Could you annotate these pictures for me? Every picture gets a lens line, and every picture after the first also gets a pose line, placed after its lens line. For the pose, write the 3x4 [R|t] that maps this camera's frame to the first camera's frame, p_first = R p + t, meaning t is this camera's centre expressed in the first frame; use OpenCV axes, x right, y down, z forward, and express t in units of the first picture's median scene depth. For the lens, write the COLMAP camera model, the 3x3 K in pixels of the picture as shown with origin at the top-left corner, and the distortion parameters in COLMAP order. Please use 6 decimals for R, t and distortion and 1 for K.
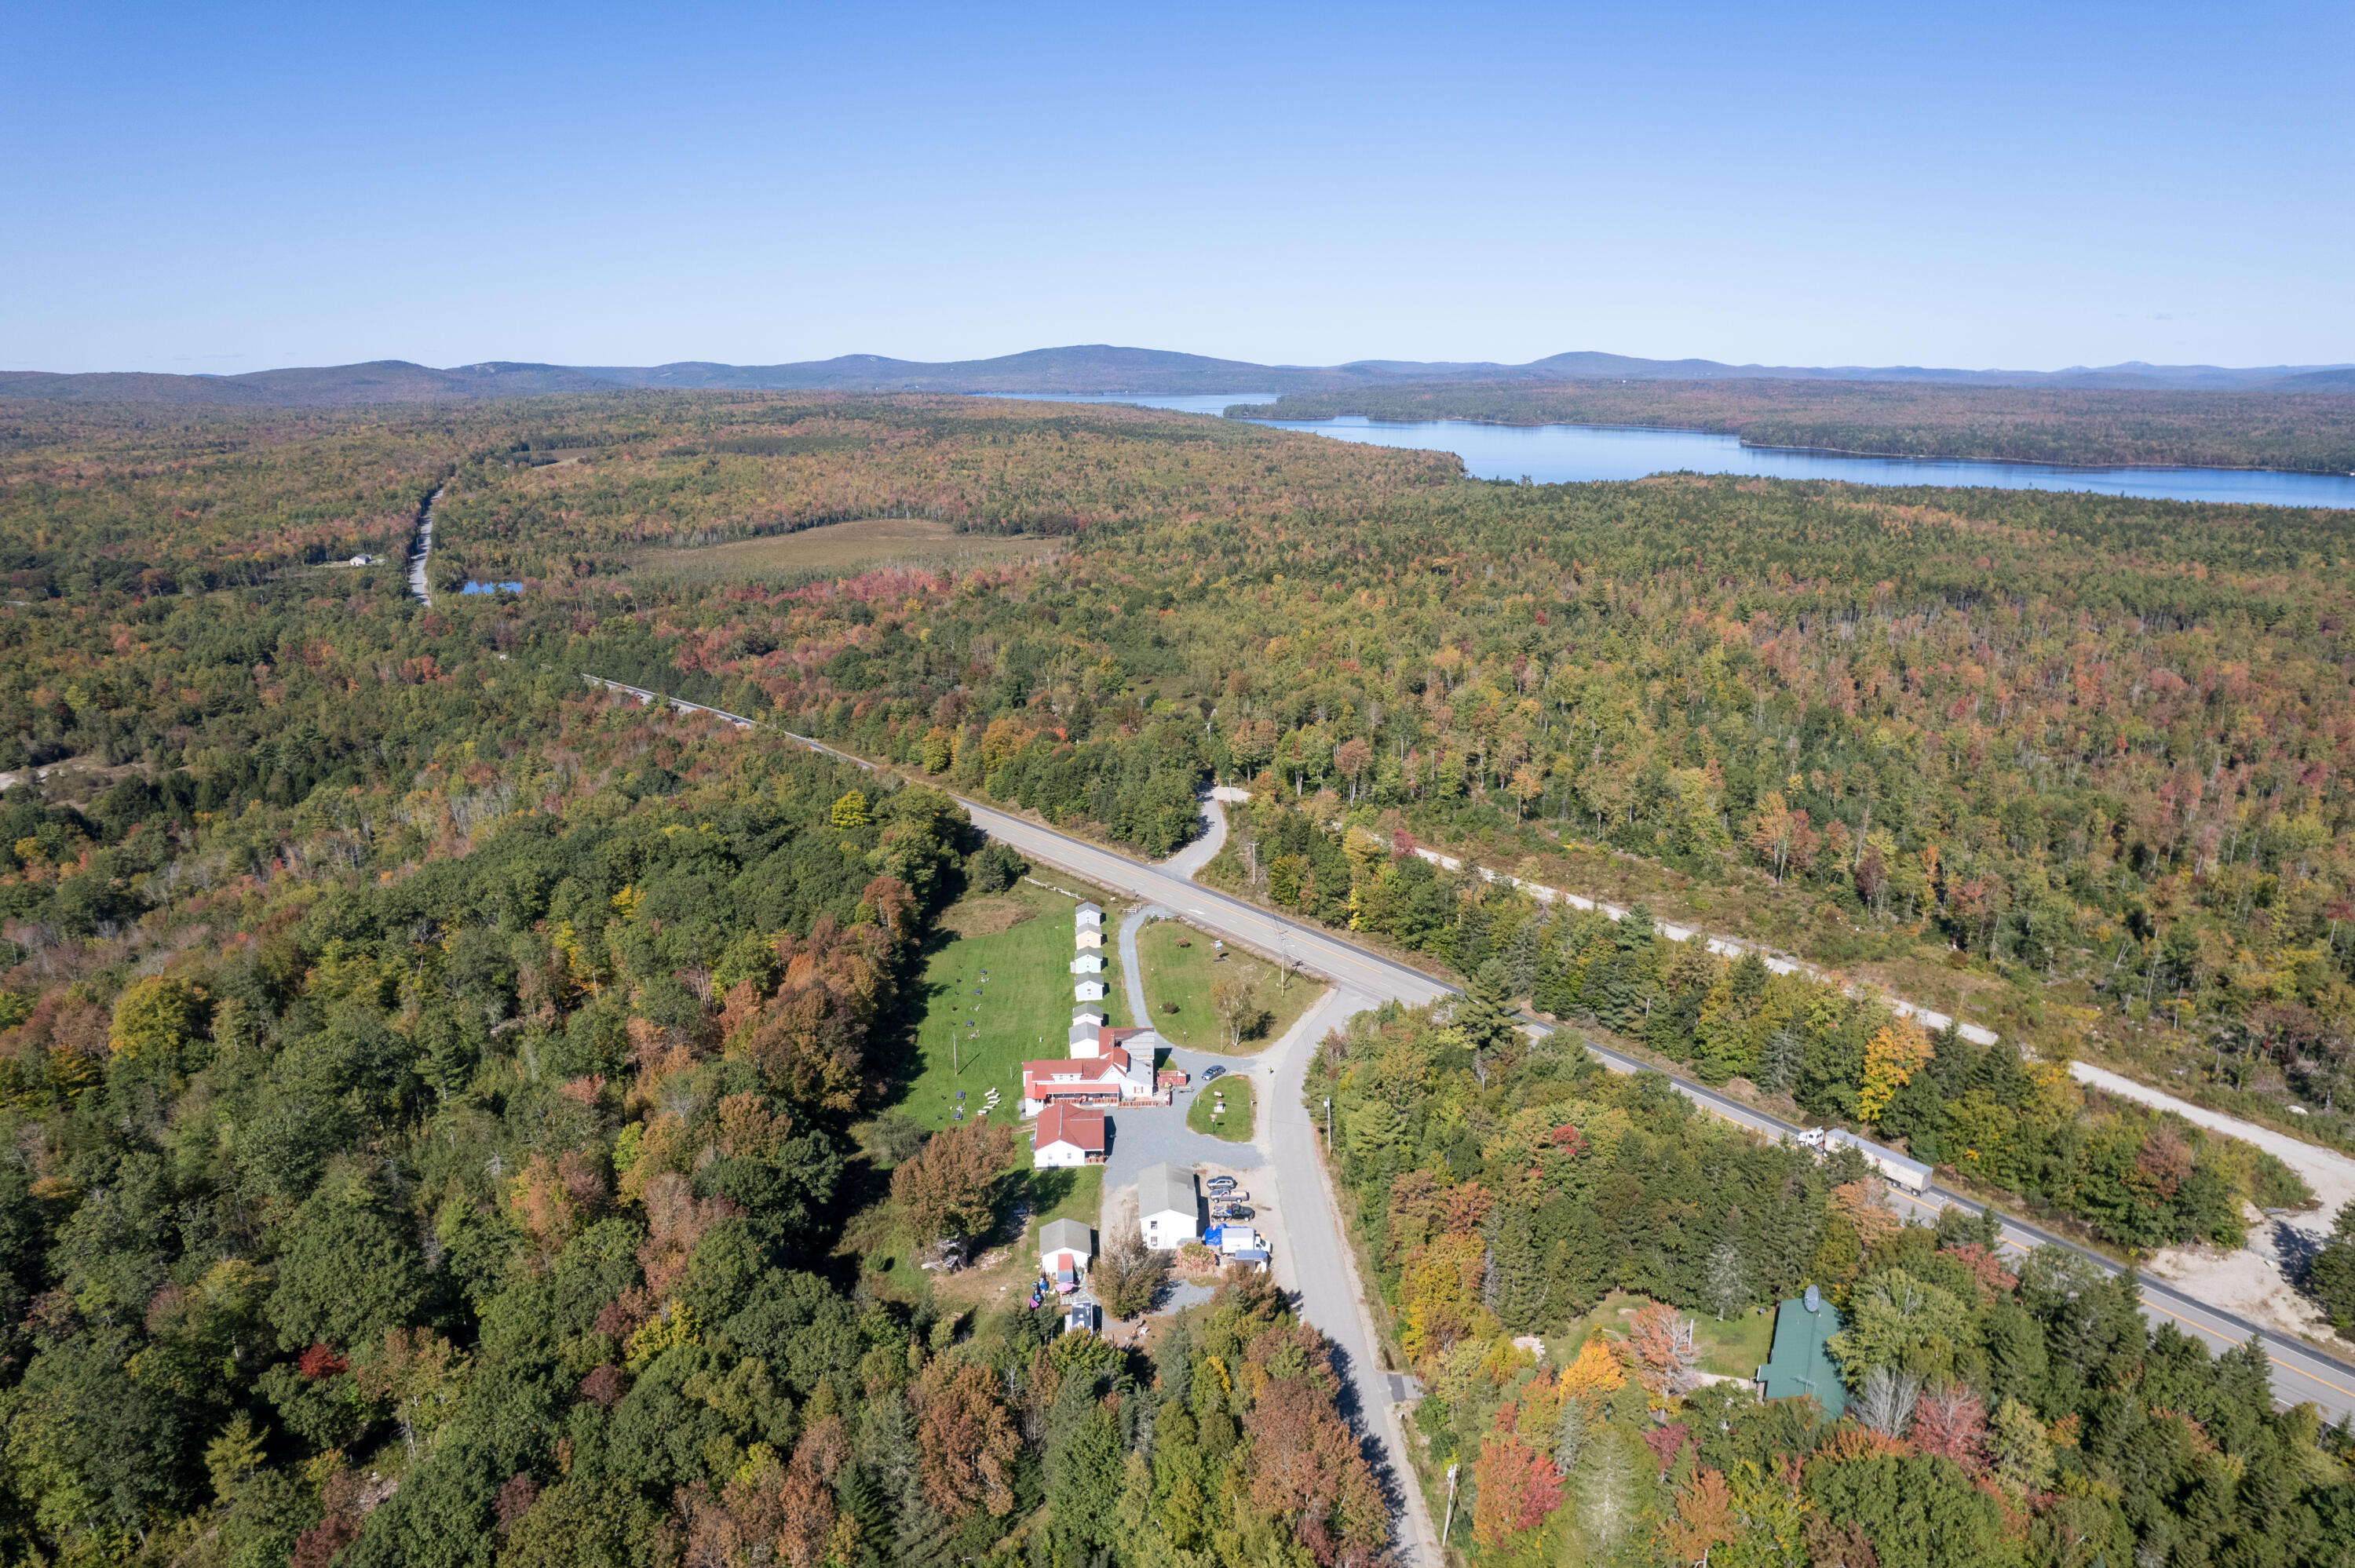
lens RADIAL K [[1525.0, 0, 1170.0], [0, 1525.0, 750.9], [0, 0, 1]] dist [-0.080358, 0.080536]
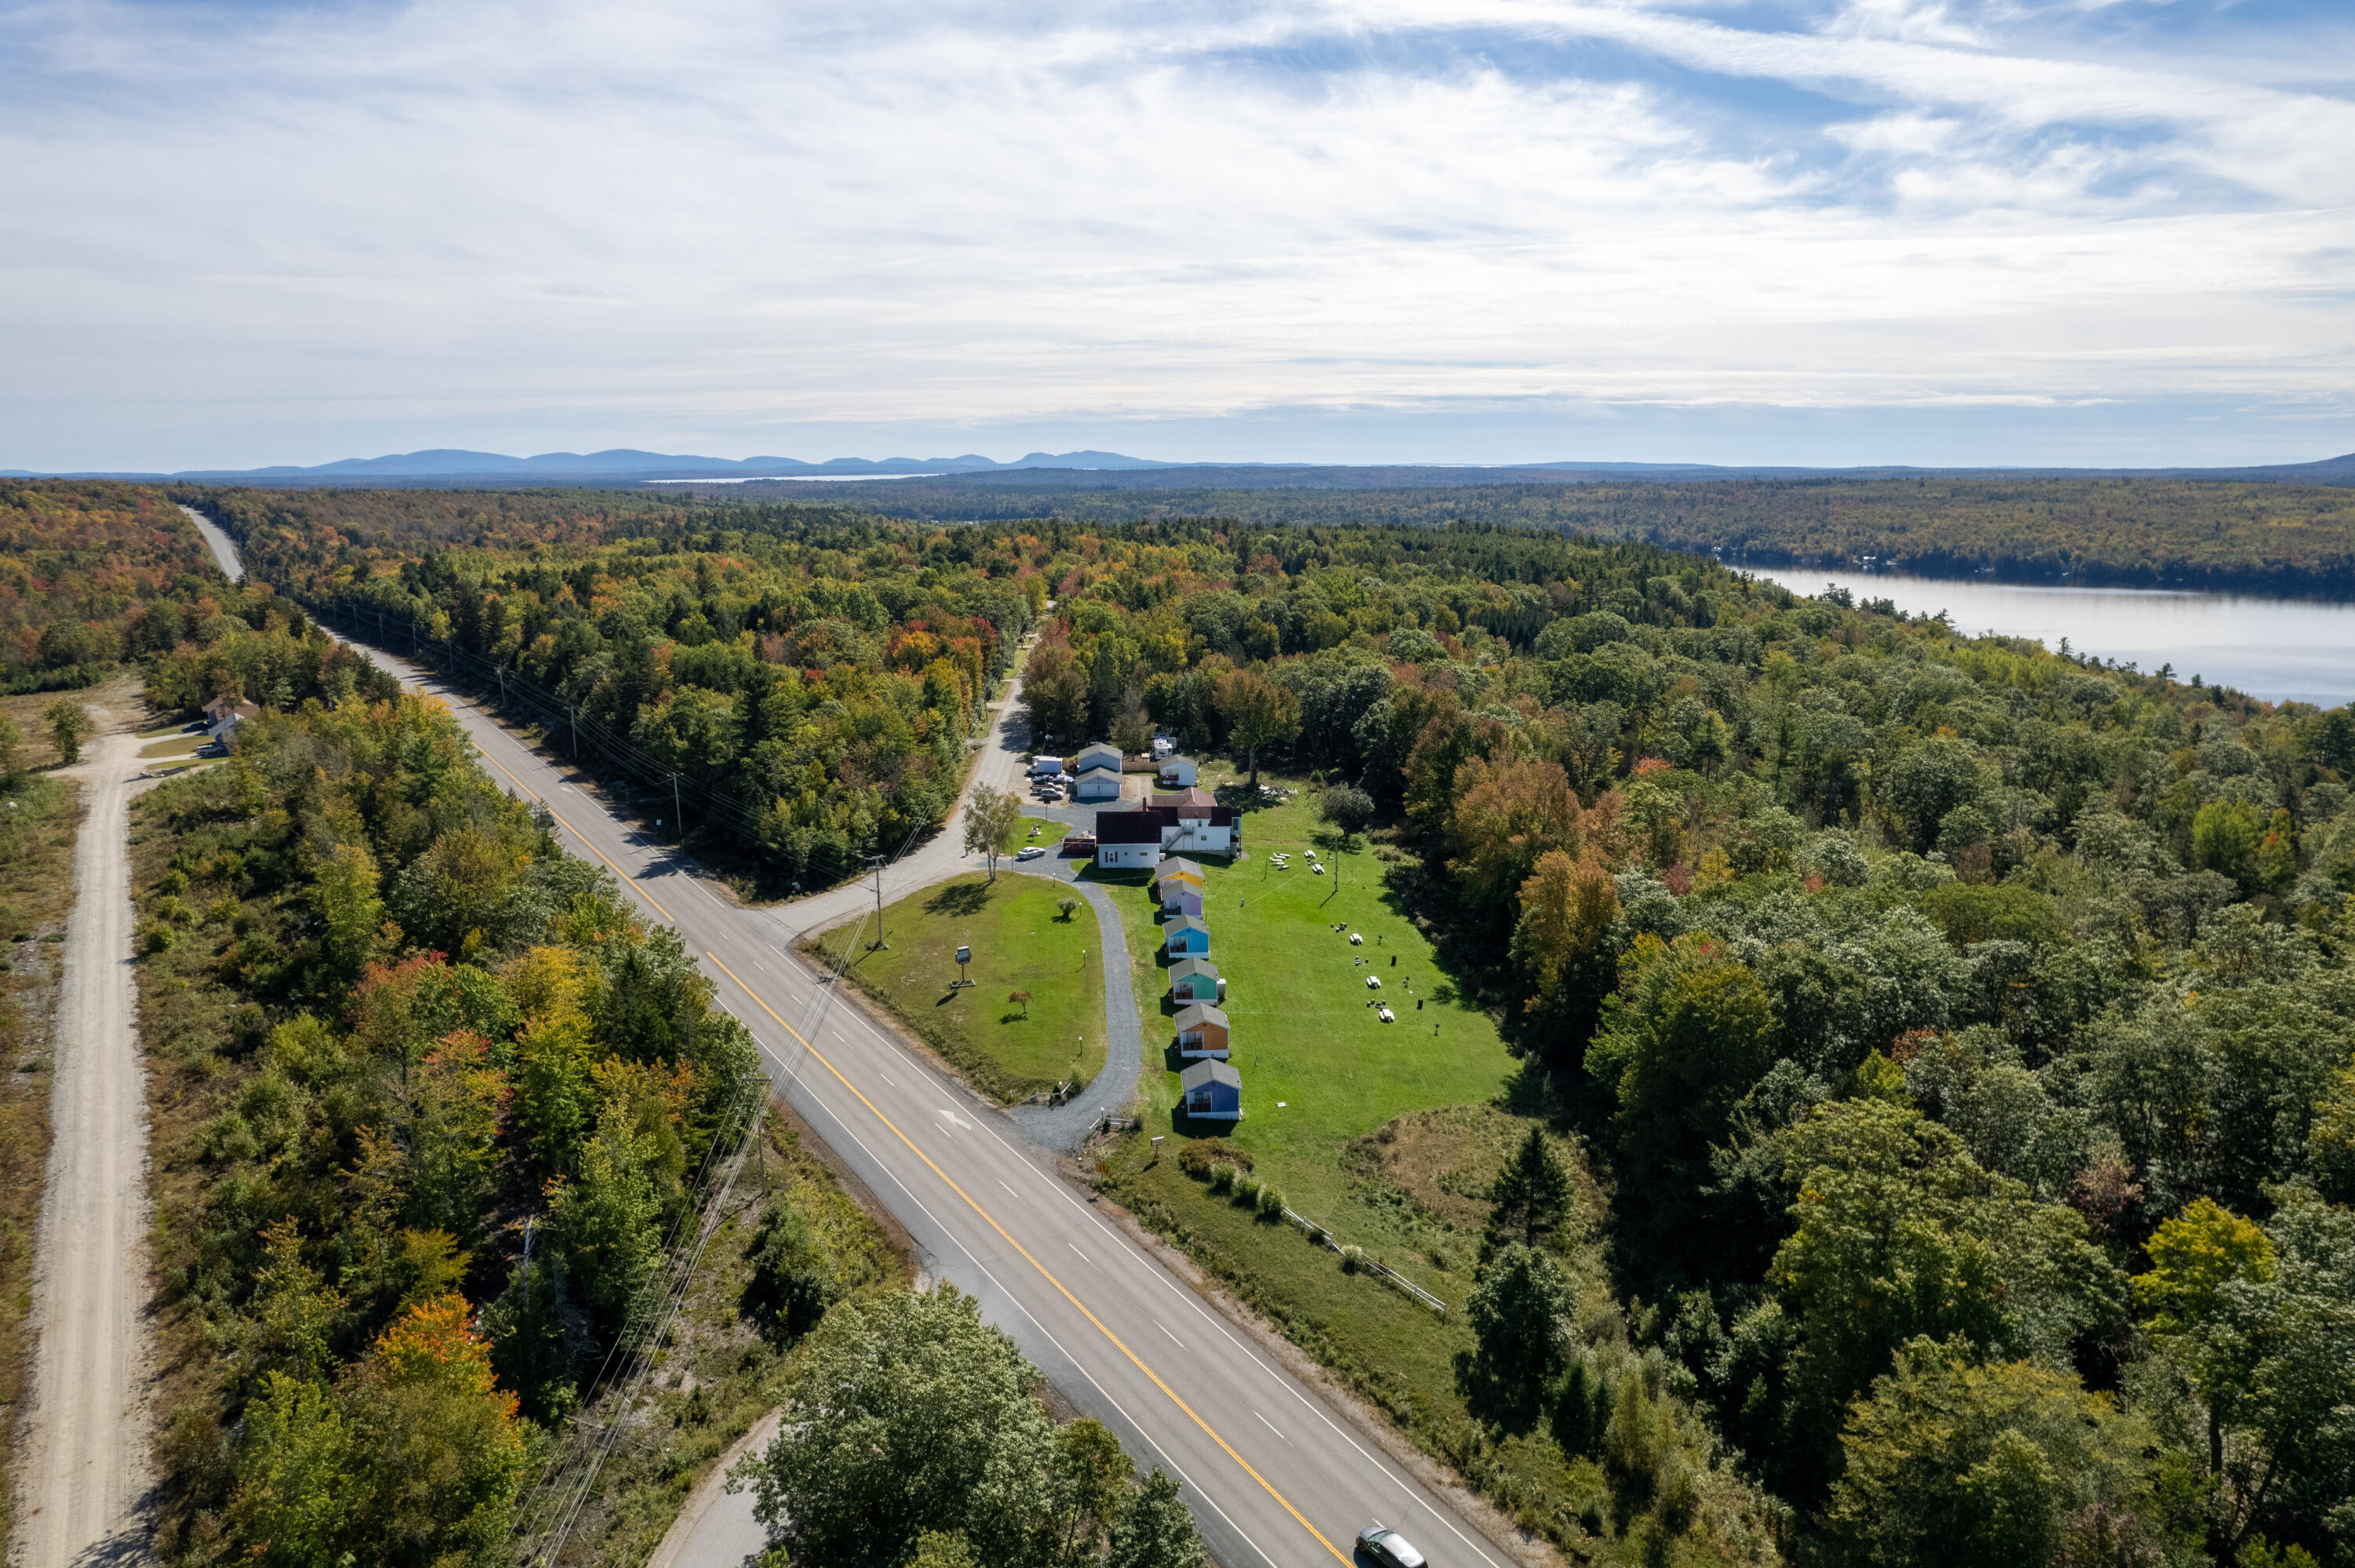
lens RADIAL K [[1525.0, 0, 1170.0], [0, 1525.0, 750.9], [0, 0, 1]] dist [-0.080358, 0.080536]
pose [[-0.999841, -0.005729, 0.016874, -0.015794], [0.002093, 0.902625, 0.430424, -0.052168], [-0.017697, 0.430391, -0.902469, 0.430240]]
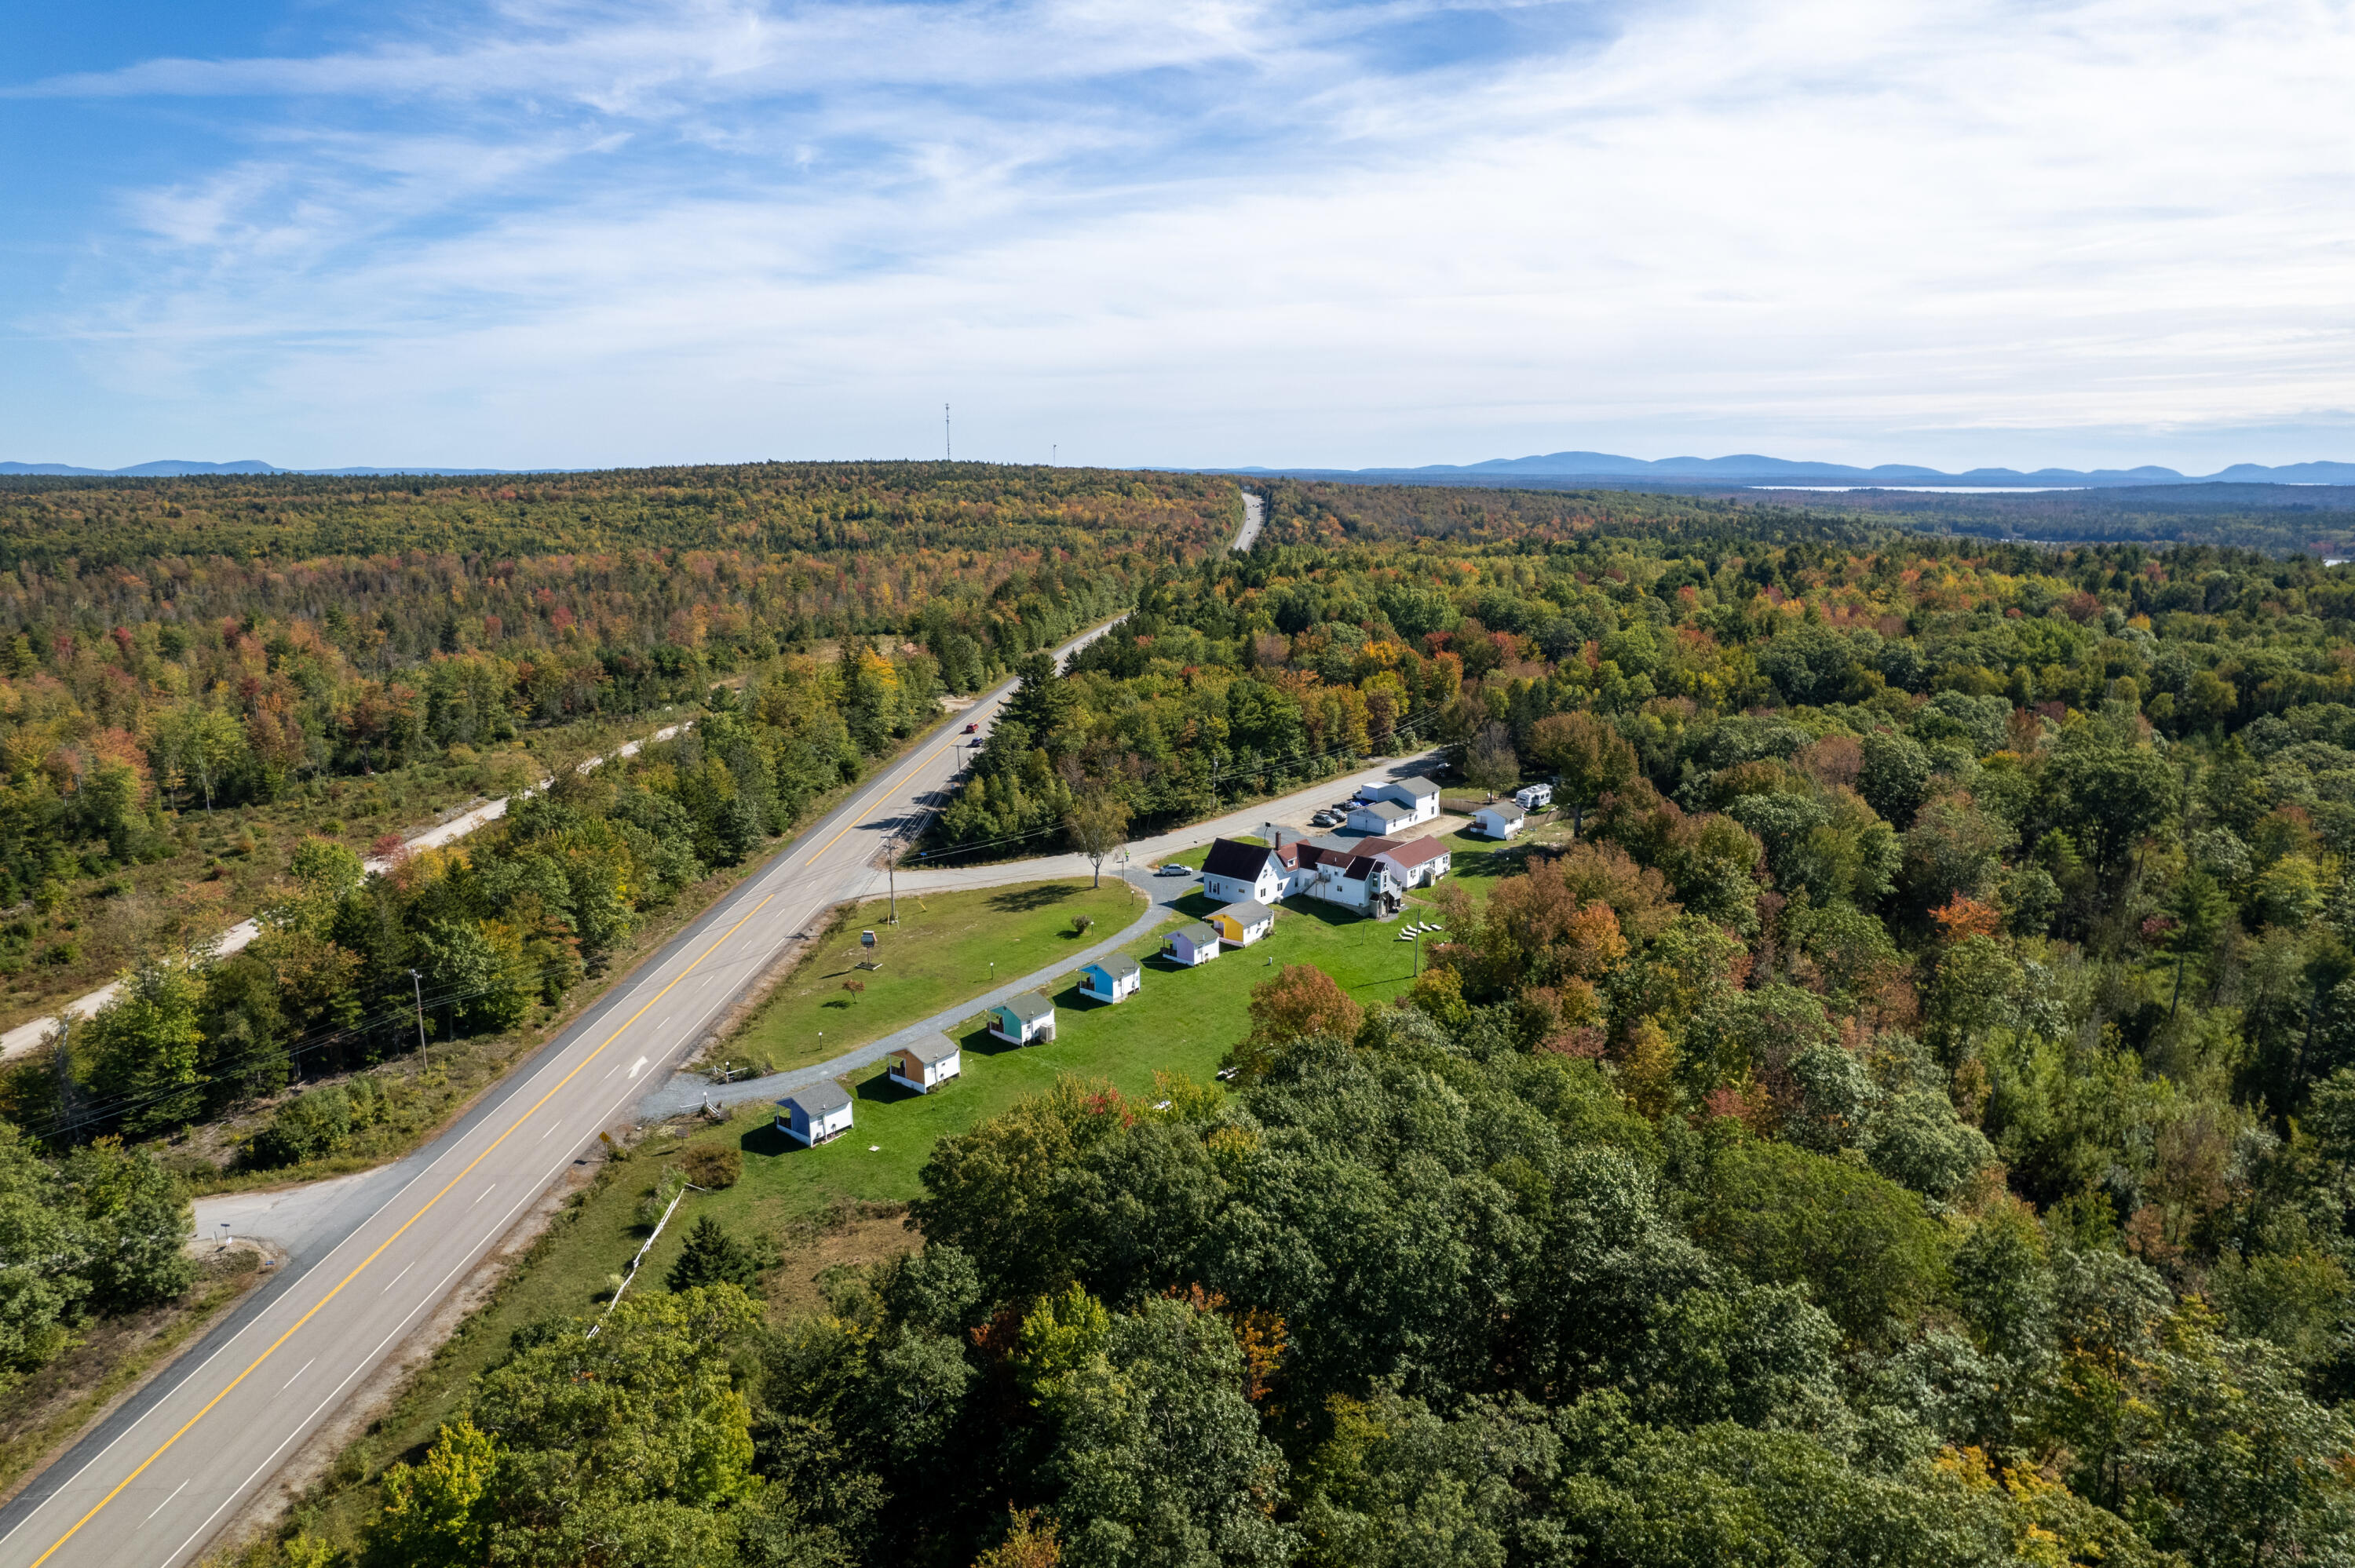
lens RADIAL K [[1525.0, 0, 1170.0], [0, 1525.0, 750.9], [0, 0, 1]] dist [-0.080358, 0.080536]
pose [[-0.748937, -0.131623, 0.649437, -0.123383], [0.159436, 0.915488, 0.369407, -0.038662], [-0.643174, 0.380207, -0.664658, 0.375976]]
